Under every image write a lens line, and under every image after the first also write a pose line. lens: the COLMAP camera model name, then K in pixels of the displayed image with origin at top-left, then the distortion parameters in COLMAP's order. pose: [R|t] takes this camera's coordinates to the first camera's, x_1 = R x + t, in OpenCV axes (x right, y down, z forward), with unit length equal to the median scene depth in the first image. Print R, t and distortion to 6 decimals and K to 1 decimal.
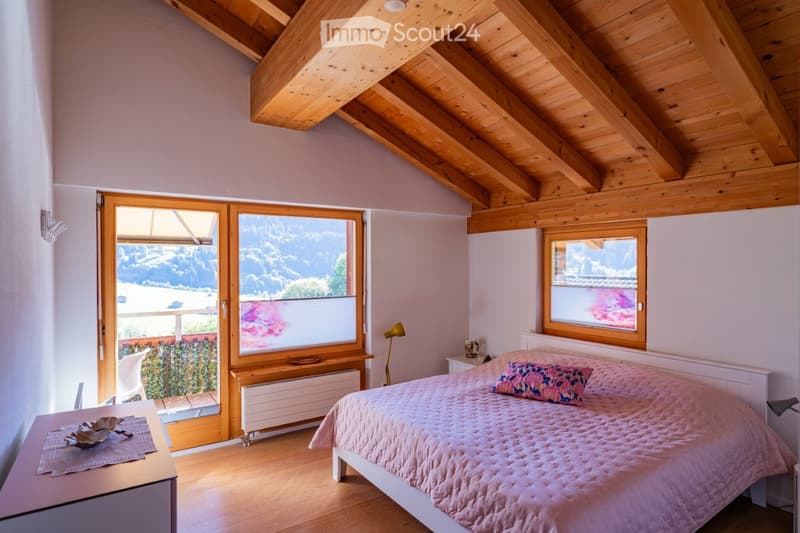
lens RADIAL K [[437.5, 0, 397.4], [0, 437.5, 268.1], [0, 0, 1]] dist [-0.004585, 0.000927]
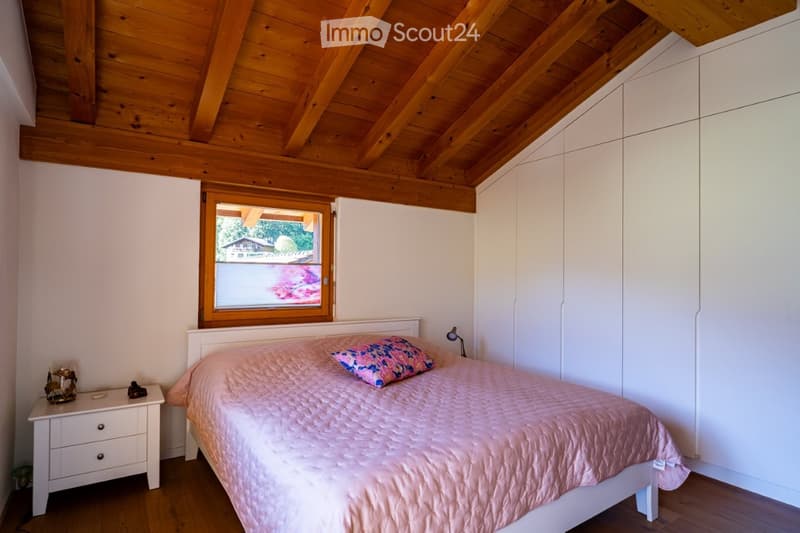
lens RADIAL K [[437.5, 0, 397.4], [0, 437.5, 268.1], [0, 0, 1]] dist [-0.004585, 0.000927]
pose [[-0.008092, 0.014622, 0.999860, -0.466538], [-0.012352, 0.999815, -0.014721, 0.067520], [-0.999891, -0.012469, -0.007910, 0.807660]]
